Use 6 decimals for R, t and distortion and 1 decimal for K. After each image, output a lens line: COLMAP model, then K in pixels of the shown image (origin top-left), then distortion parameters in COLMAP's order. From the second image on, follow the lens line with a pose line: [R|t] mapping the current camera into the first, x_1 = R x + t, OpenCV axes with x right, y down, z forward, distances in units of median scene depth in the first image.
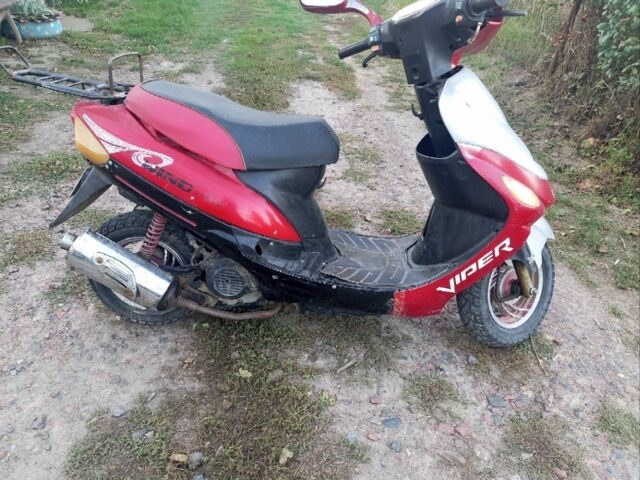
lens RADIAL K [[474.1, 0, 319.1], [0, 474.1, 238.8], [0, 0, 1]] dist [0.007829, -0.014620]
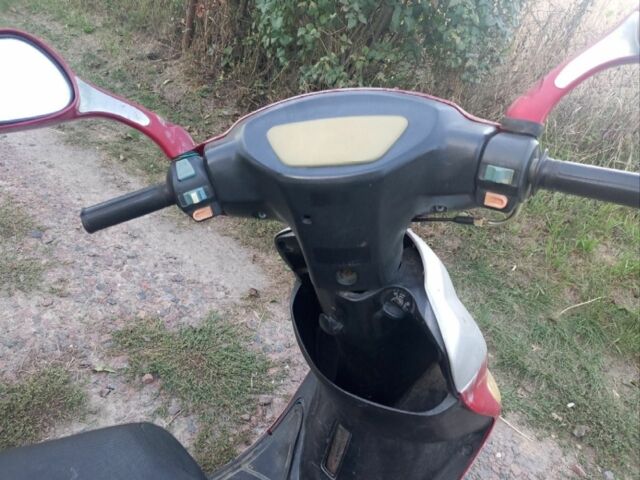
lens RADIAL K [[474.1, 0, 319.1], [0, 474.1, 242.3], [0, 0, 1]] dist [0.007829, -0.014620]
pose [[0.668895, -0.336161, 0.663005, -0.037387], [0.233511, 0.941778, 0.241921, -0.184393], [-0.705728, -0.007001, 0.708448, 0.261753]]
